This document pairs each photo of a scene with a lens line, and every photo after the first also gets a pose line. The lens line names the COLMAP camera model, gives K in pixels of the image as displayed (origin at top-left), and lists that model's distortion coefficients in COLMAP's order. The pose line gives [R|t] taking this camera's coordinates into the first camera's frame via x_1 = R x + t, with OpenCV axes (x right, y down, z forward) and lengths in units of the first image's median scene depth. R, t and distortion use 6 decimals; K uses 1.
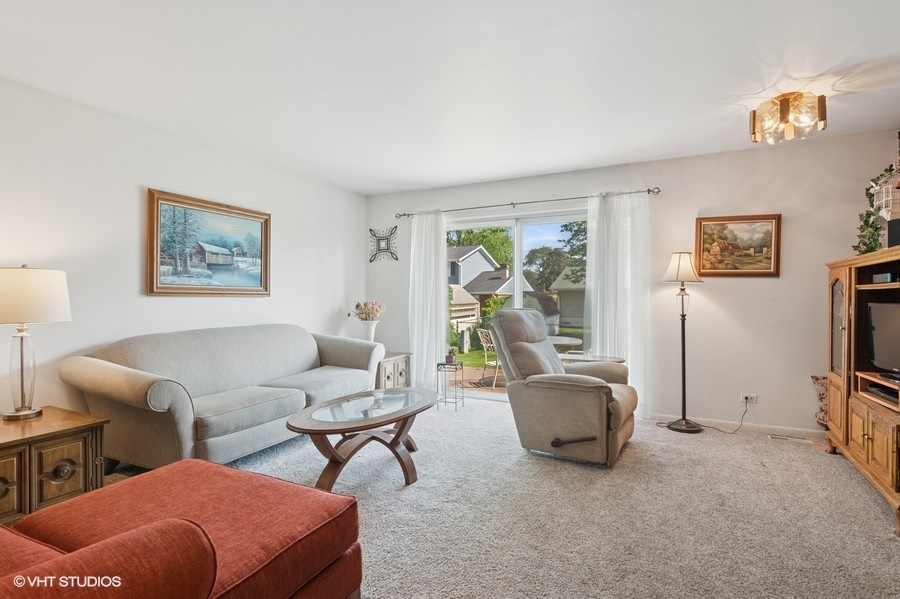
lens RADIAL K [[436.5, 0, 471.7], [0, 436.5, 298.1], [0, 0, 1]] dist [0.002061, -0.006548]
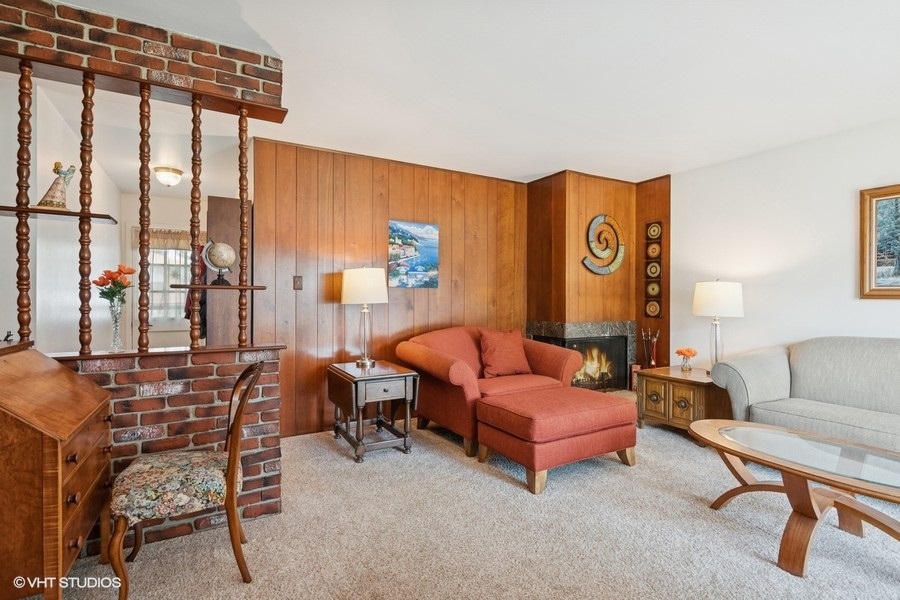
lens RADIAL K [[436.5, 0, 446.5], [0, 436.5, 299.8], [0, 0, 1]] dist [0.002061, -0.006548]
pose [[-0.568311, 0.001172, -0.822813, 0.591561], [-0.001678, 0.999995, 0.002583, -0.003614], [0.822812, 0.002849, -0.568306, 0.762387]]
